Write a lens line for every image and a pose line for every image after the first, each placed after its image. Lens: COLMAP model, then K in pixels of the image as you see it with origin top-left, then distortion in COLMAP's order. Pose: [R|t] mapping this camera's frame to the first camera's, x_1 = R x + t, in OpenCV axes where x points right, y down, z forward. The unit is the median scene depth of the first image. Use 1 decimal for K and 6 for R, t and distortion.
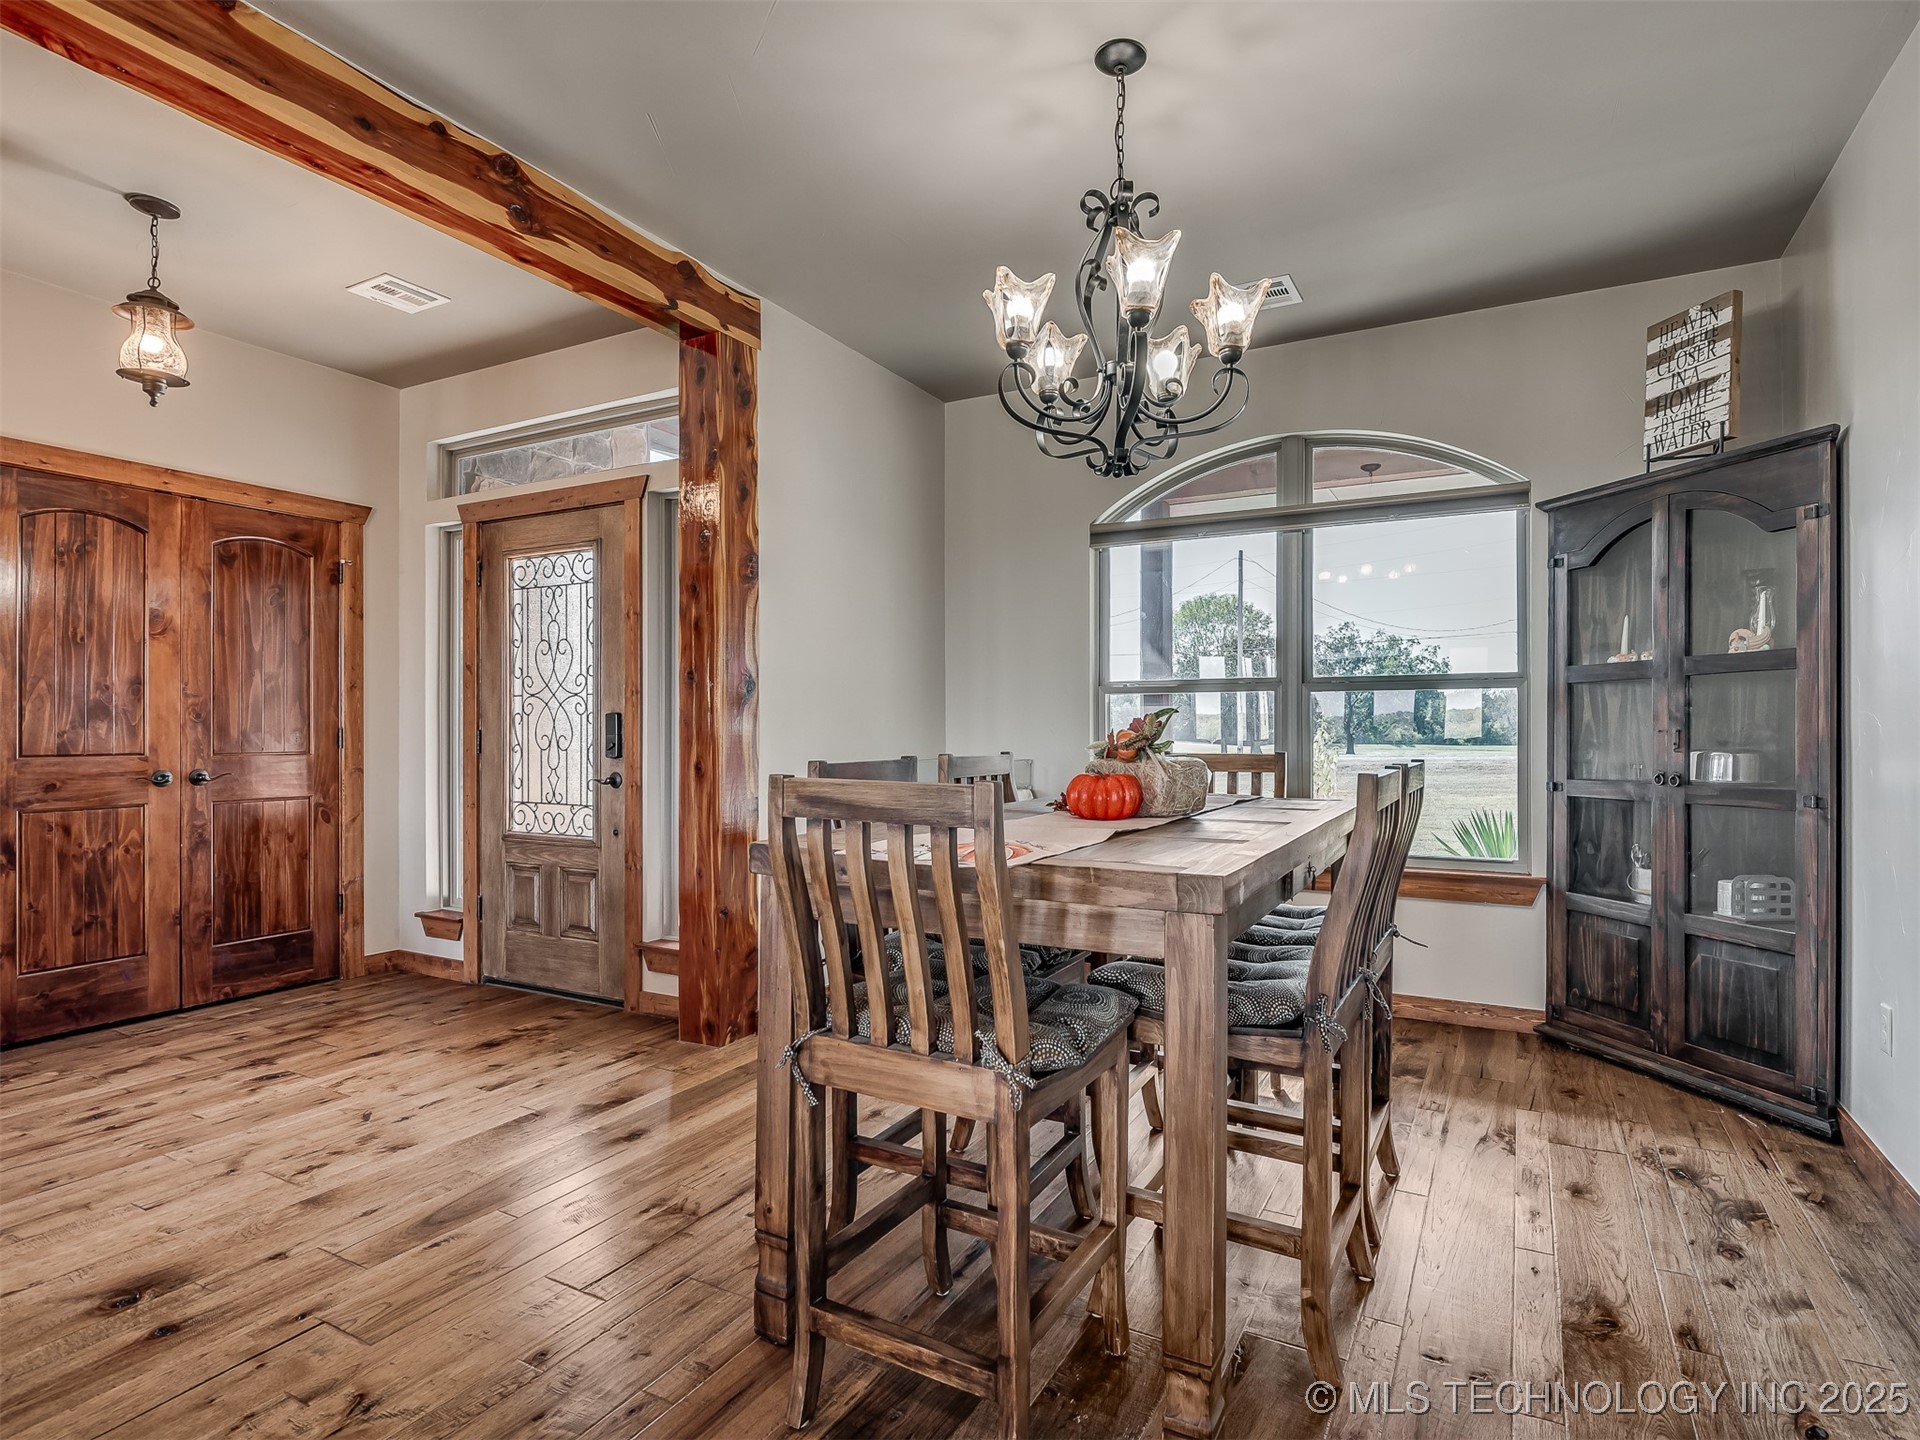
lens RADIAL K [[1028.0, 0, 942.9], [0, 1028.0, 715.9], [0, 0, 1]] dist [-0.004711, -0.007412]
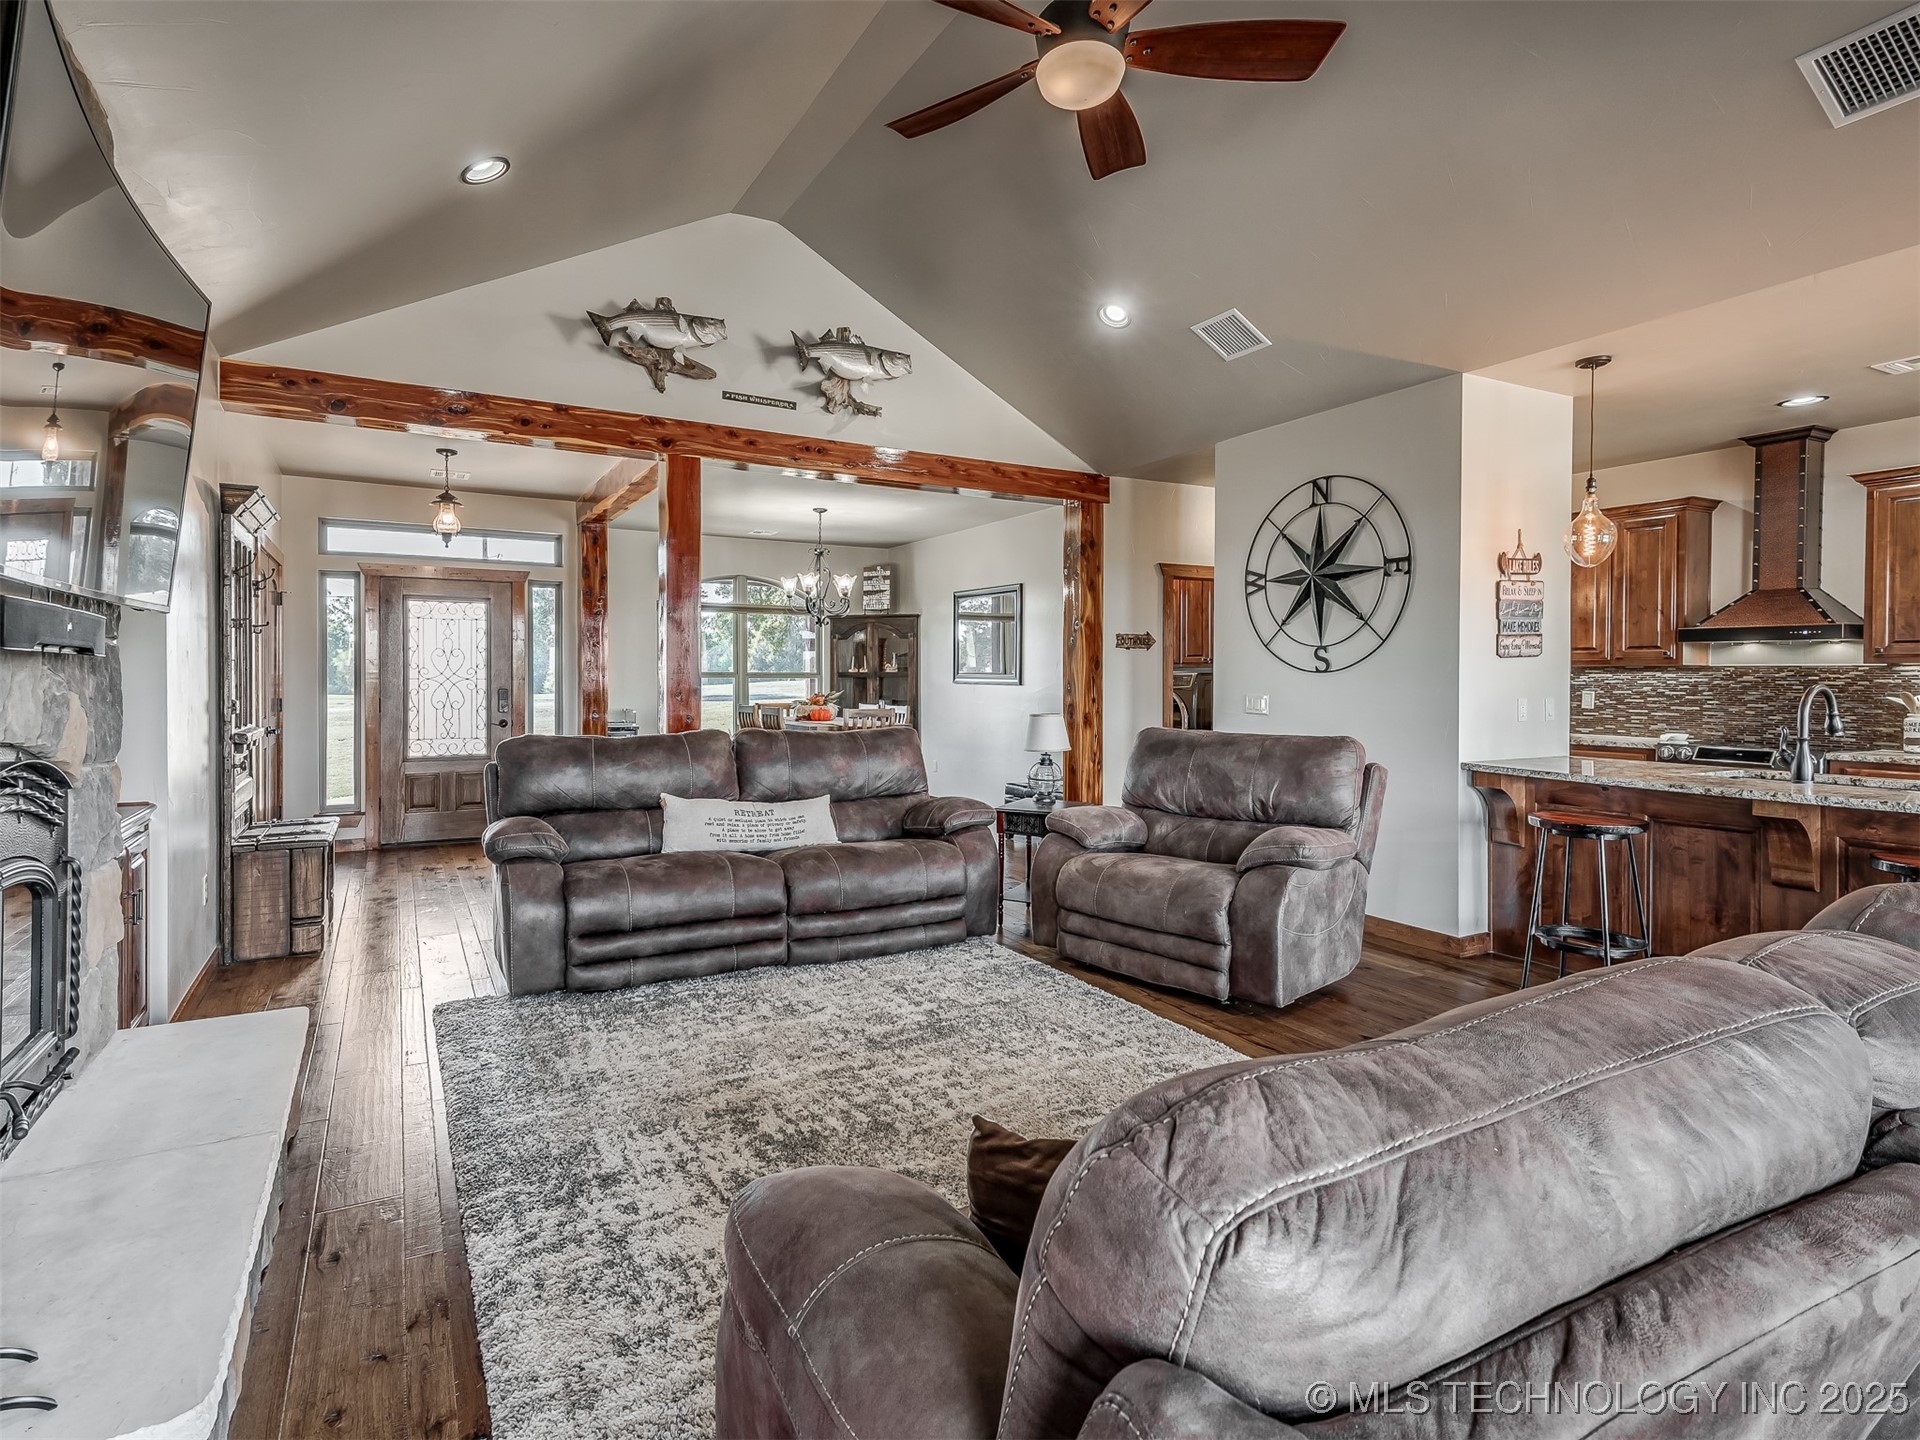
lens RADIAL K [[1028.0, 0, 942.9], [0, 1028.0, 715.9], [0, 0, 1]] dist [-0.004711, -0.007412]
pose [[0.541759, -0.028463, 0.840052, -1.444127], [-0.011804, 0.999070, 0.041463, -0.041088], [-0.840451, -0.032379, 0.540919, -0.731174]]
